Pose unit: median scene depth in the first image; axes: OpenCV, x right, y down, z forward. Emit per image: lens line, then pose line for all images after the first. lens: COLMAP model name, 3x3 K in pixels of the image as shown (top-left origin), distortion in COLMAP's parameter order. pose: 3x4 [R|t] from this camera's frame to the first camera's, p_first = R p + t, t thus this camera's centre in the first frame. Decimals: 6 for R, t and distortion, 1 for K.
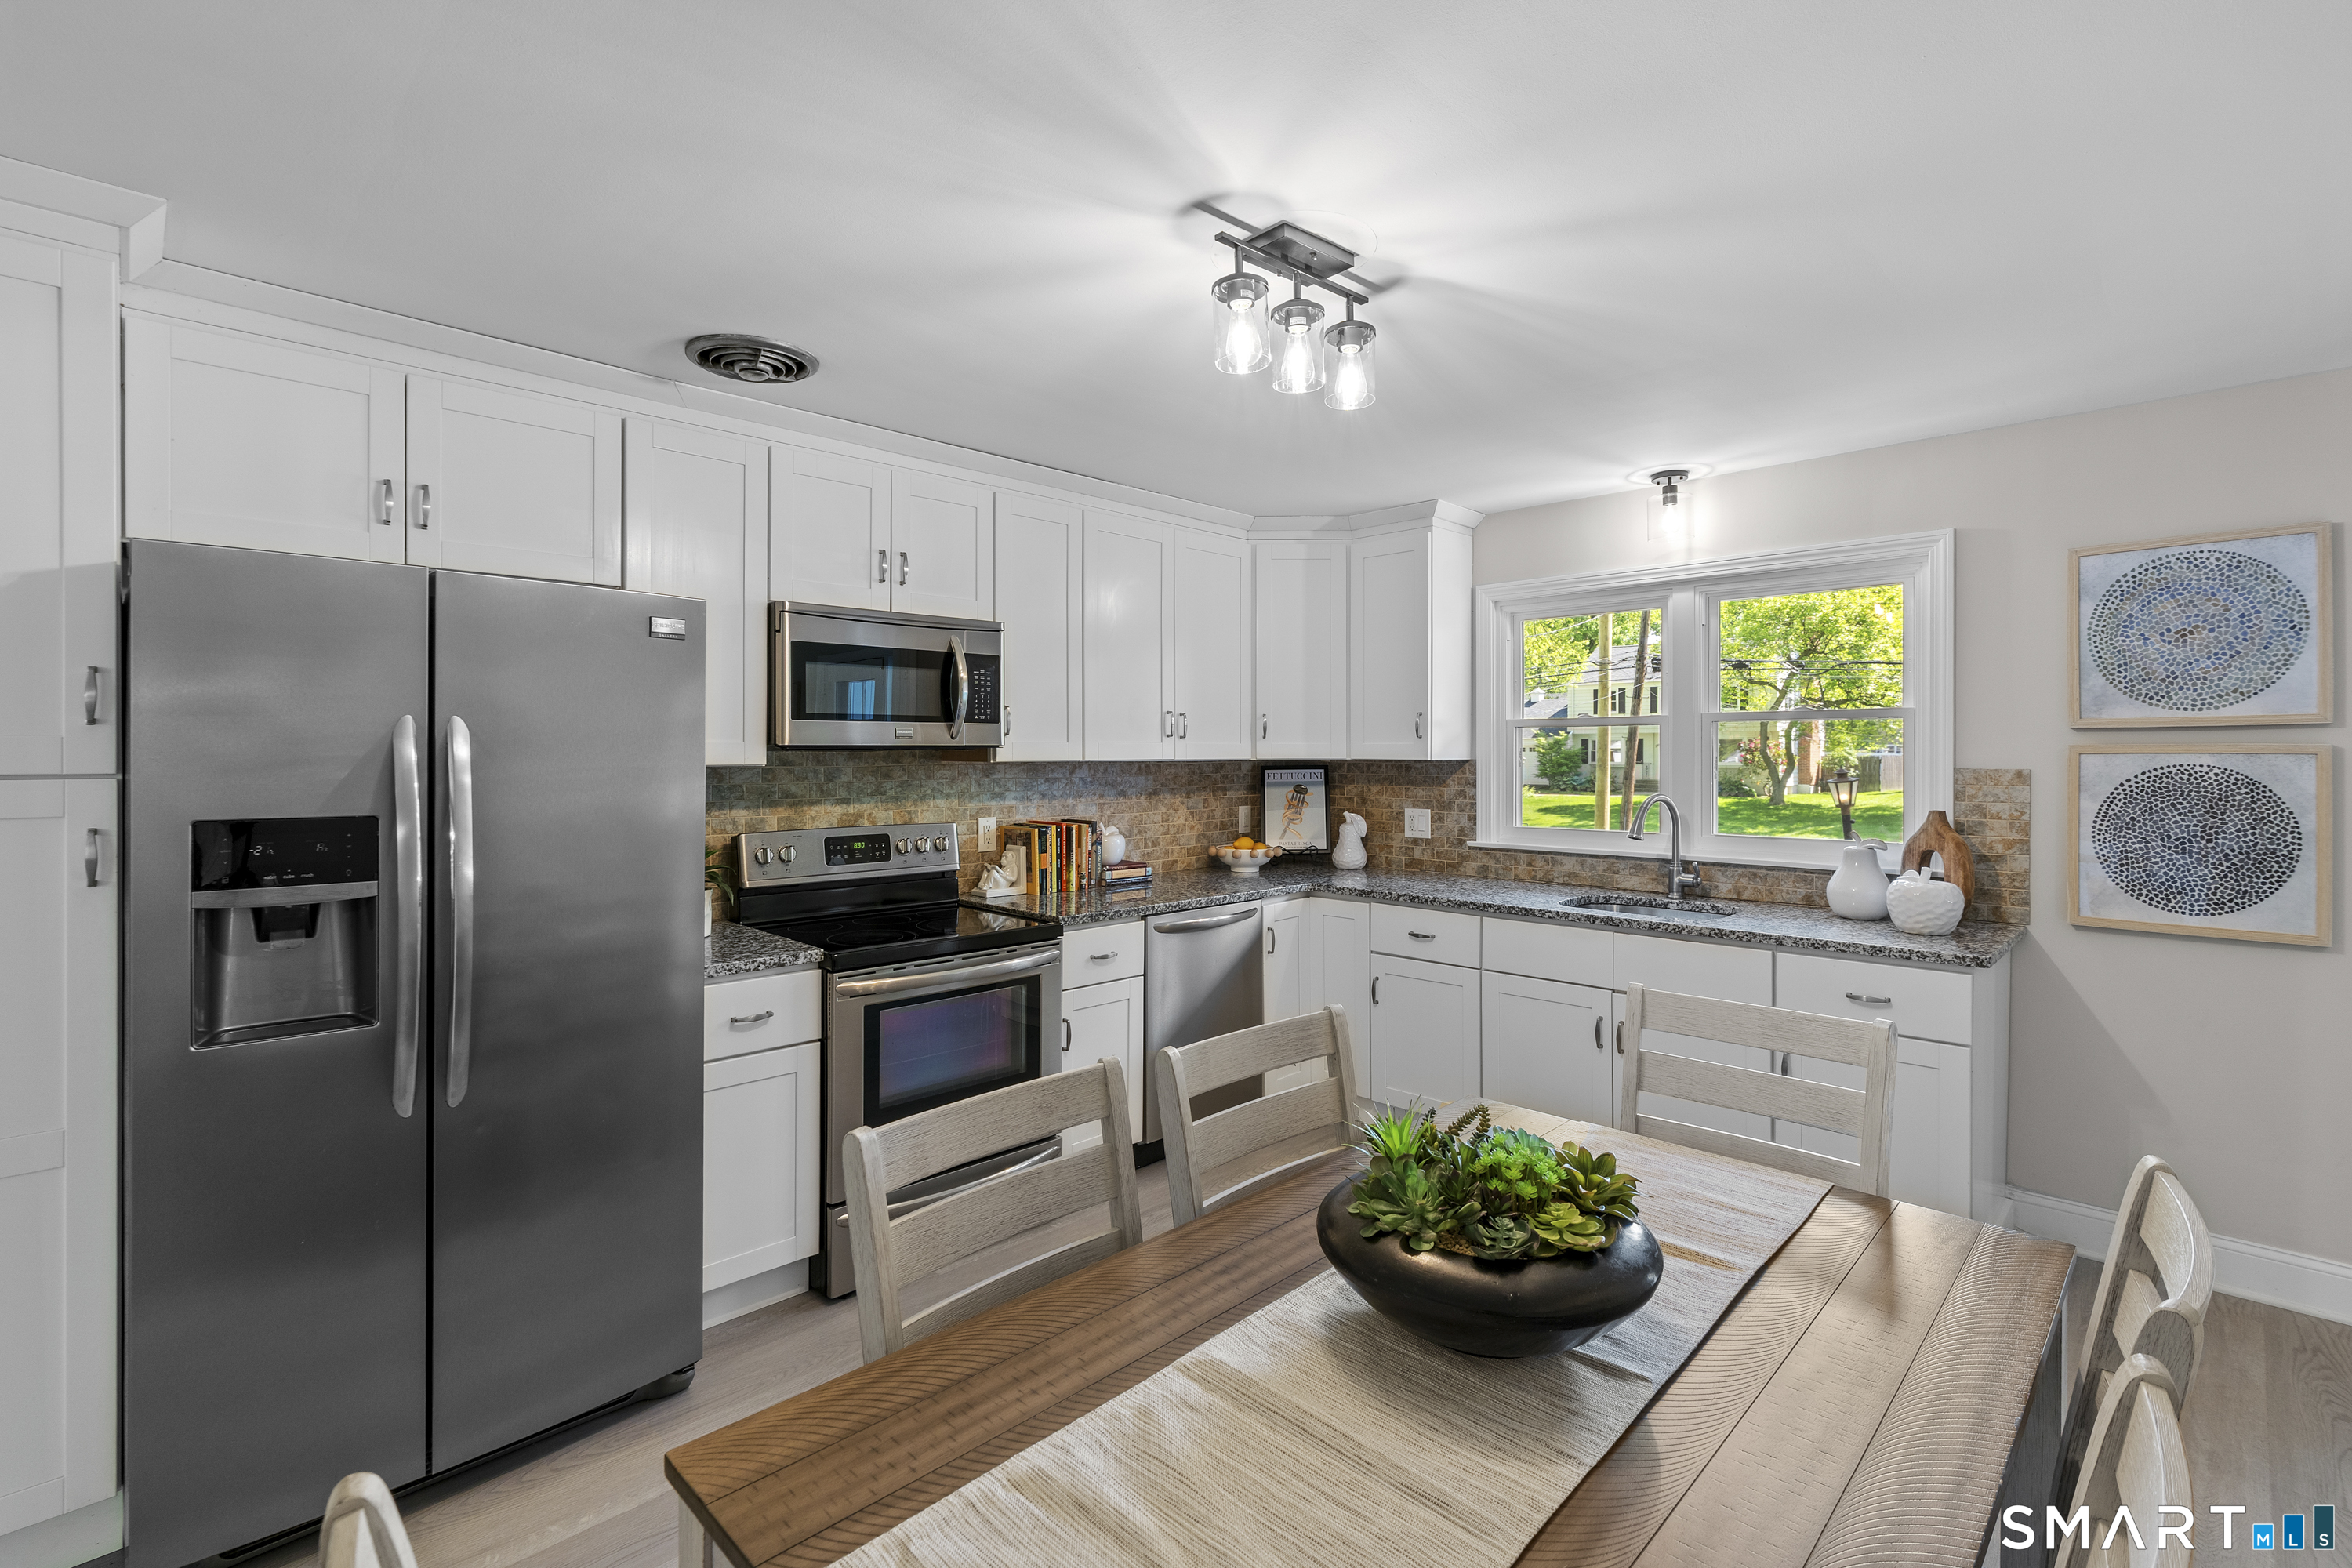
lens RADIAL K [[1067.1, 0, 1160.6], [0, 1067.1, 760.9], [0, 0, 1]] dist [-0.010655, 0.003816]
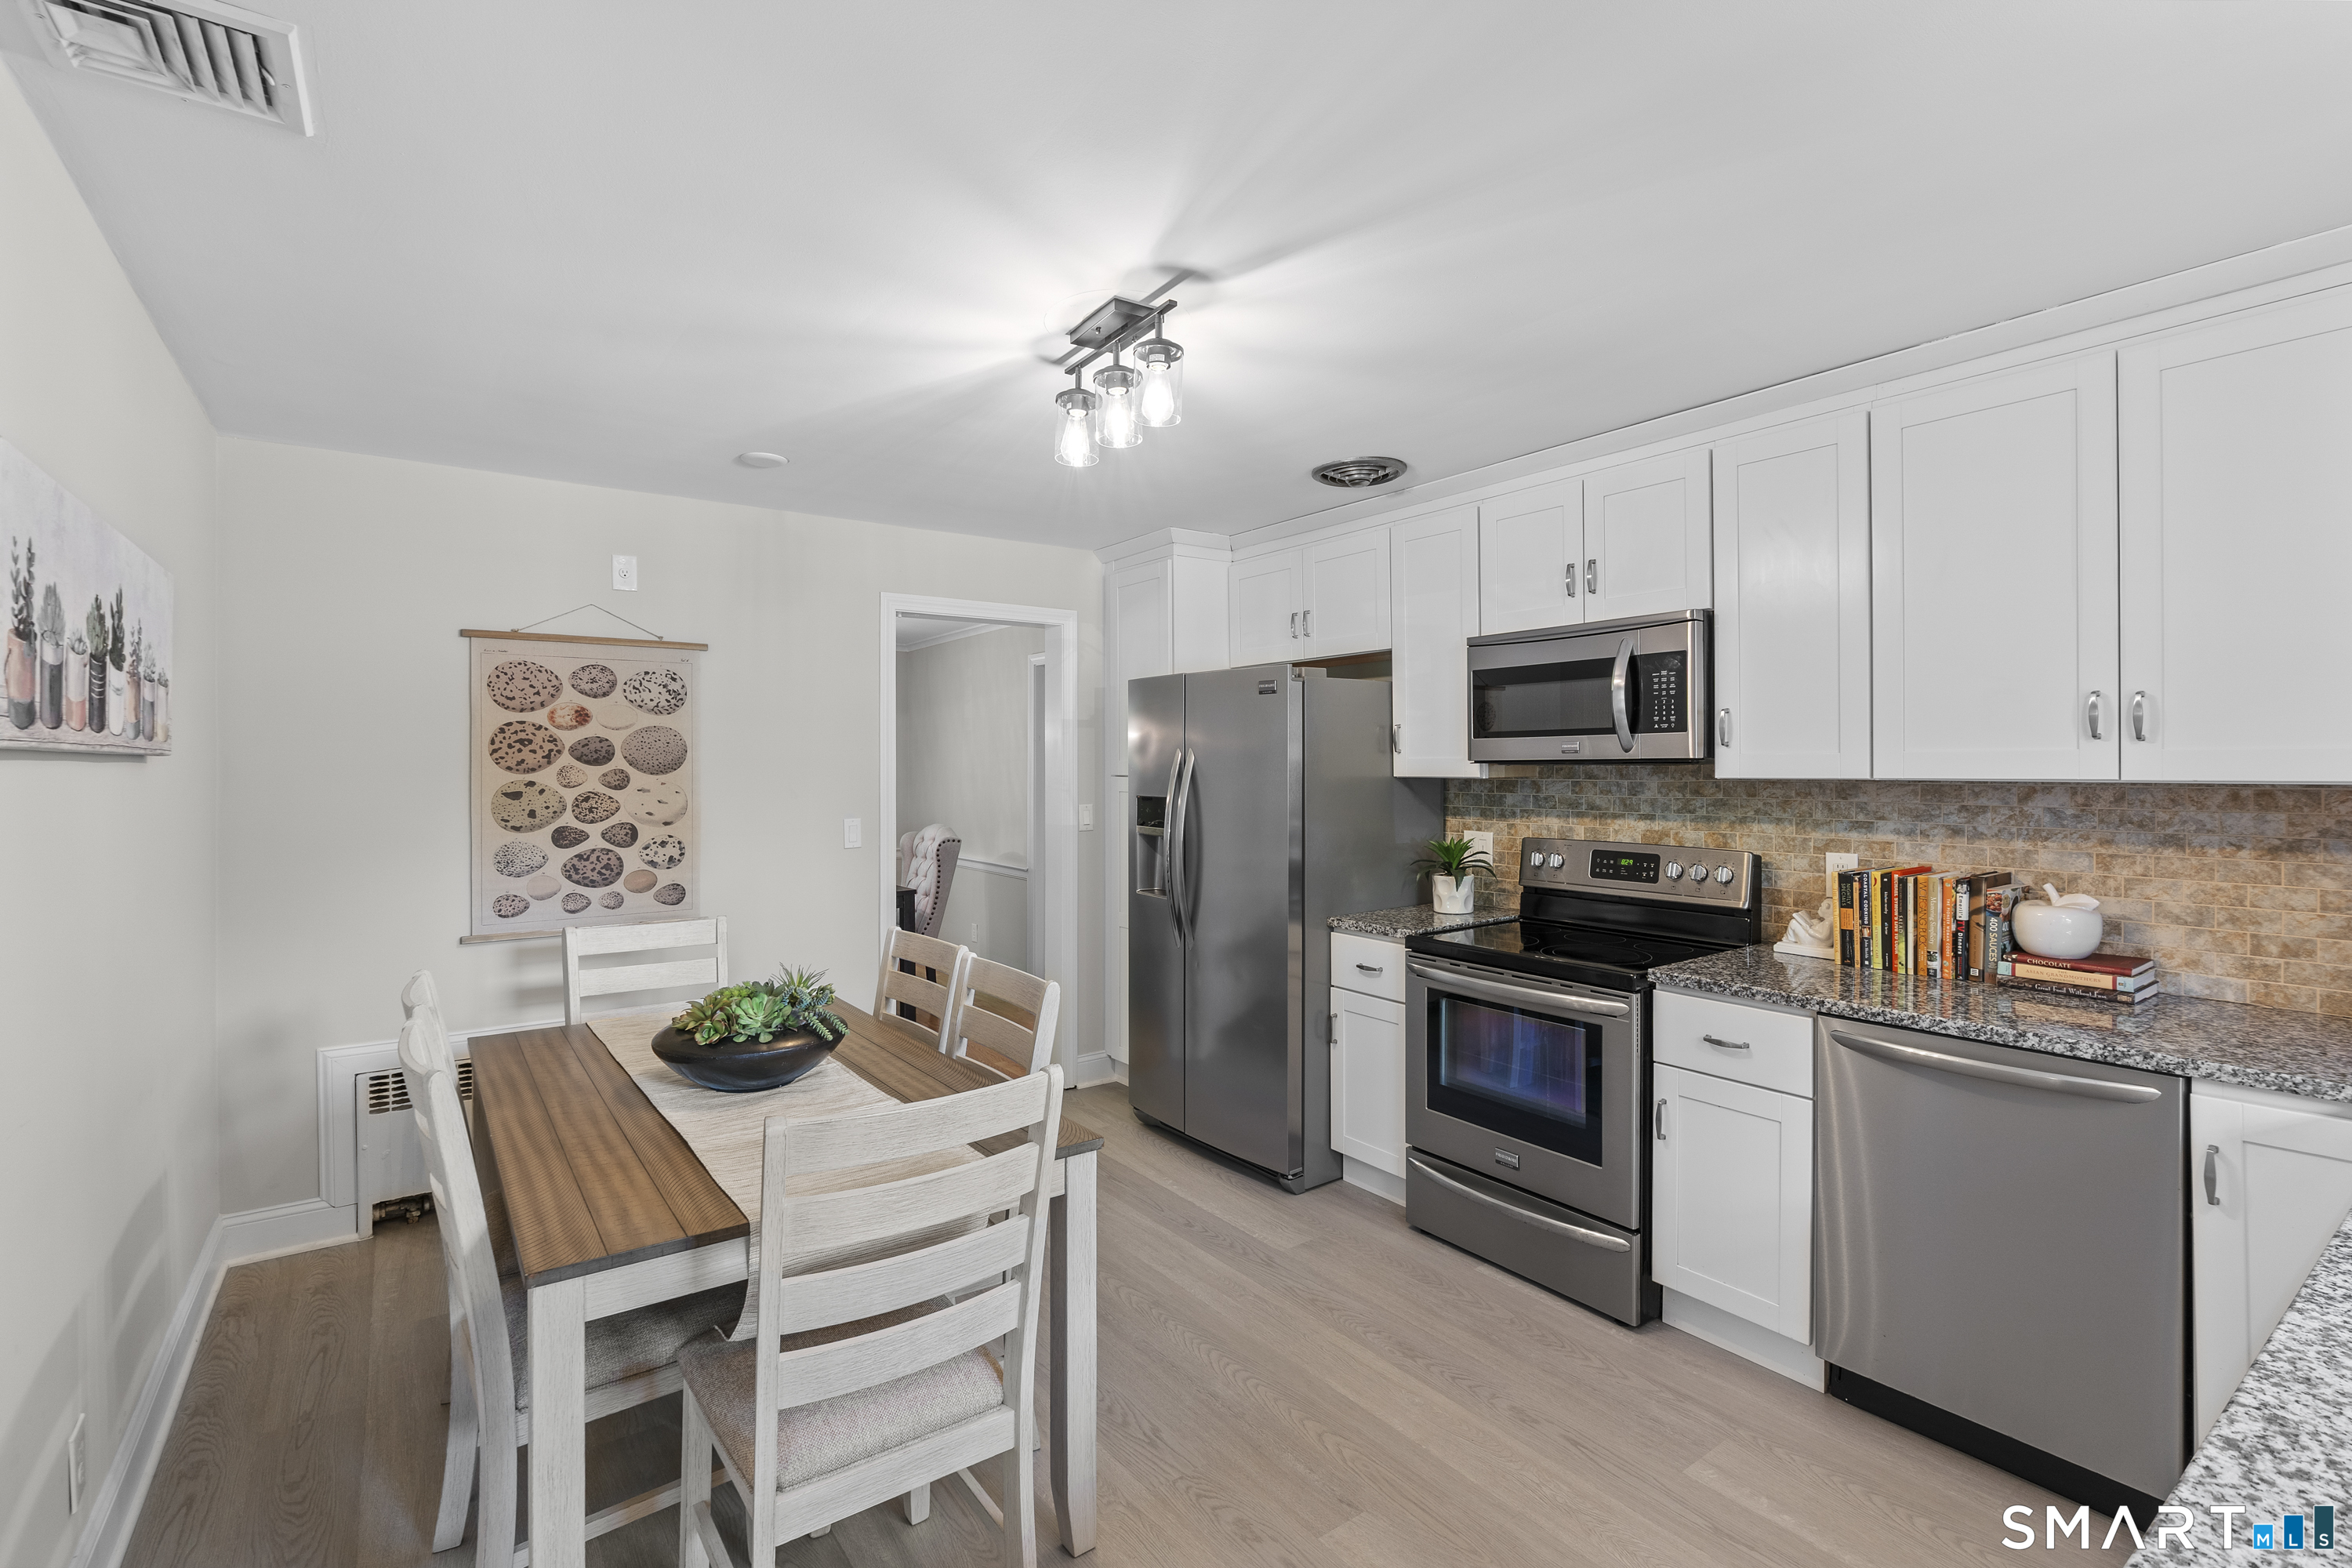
lens RADIAL K [[1067.1, 0, 1154.6], [0, 1067.1, 771.7], [0, 0, 1]] dist [-0.010655, 0.003816]
pose [[-0.159608, 0.007117, -0.987155, 0.684596], [-0.005775, 0.999950, 0.008143, -0.007885], [0.987164, 0.007000, -0.159559, 0.676634]]
